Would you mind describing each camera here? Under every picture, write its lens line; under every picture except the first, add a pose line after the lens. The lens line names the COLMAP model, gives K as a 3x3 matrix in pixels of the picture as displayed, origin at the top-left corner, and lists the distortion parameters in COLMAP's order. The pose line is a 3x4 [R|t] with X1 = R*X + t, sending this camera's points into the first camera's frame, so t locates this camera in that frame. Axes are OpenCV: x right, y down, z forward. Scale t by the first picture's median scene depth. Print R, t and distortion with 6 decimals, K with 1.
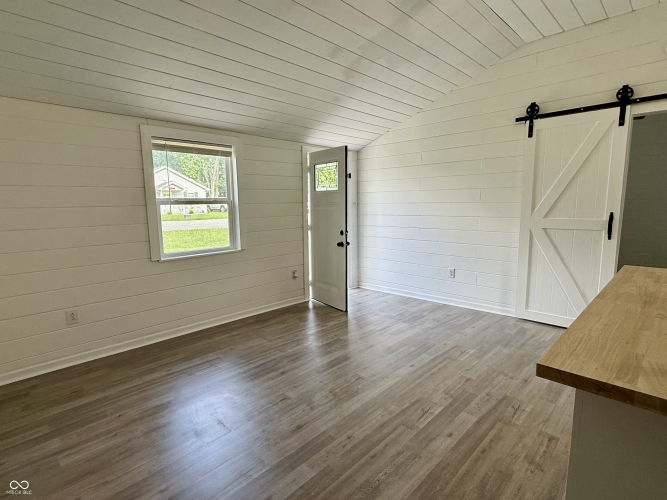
lens RADIAL K [[350.0, 0, 332.4], [0, 350.0, 246.1], [0, 0, 1]] dist [-0.000406, 0.000179]
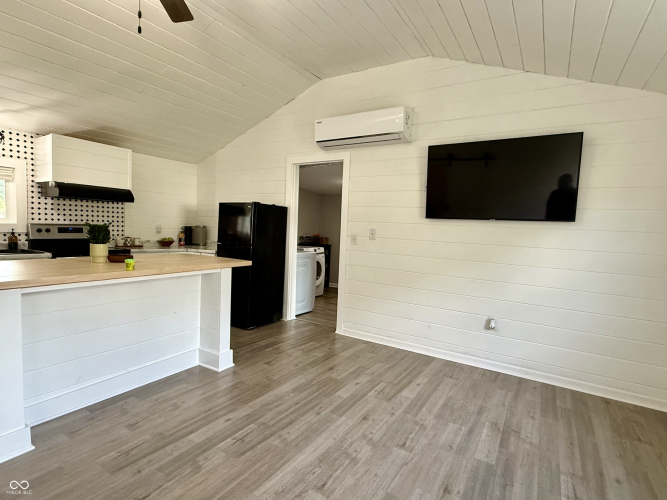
lens RADIAL K [[350.0, 0, 329.1], [0, 350.0, 250.1], [0, 0, 1]] dist [-0.000406, 0.000179]
pose [[-0.975869, -0.014664, -0.217864, 0.199126], [-0.058668, 0.978663, 0.196918, -0.157793], [0.210327, 0.204948, -0.955907, 1.458958]]
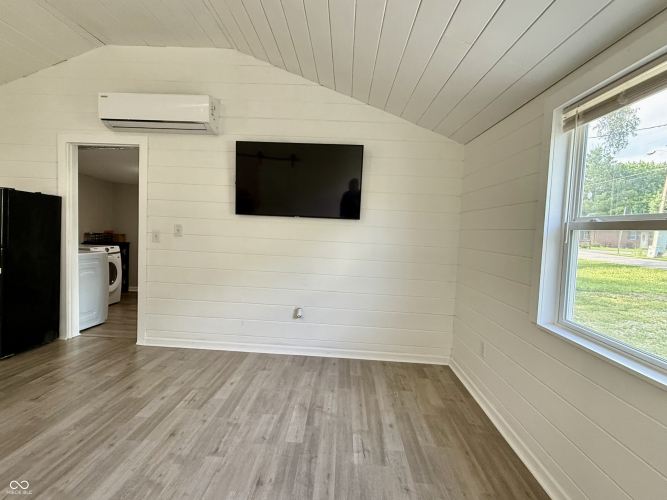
lens RADIAL K [[350.0, 0, 332.1], [0, 350.0, 249.8], [0, 0, 1]] dist [-0.000406, 0.000179]
pose [[-0.736376, 0.018035, -0.676332, 0.177756], [-0.124264, 0.979034, 0.161402, -0.161934], [0.665063, 0.202896, -0.718696, 1.453505]]
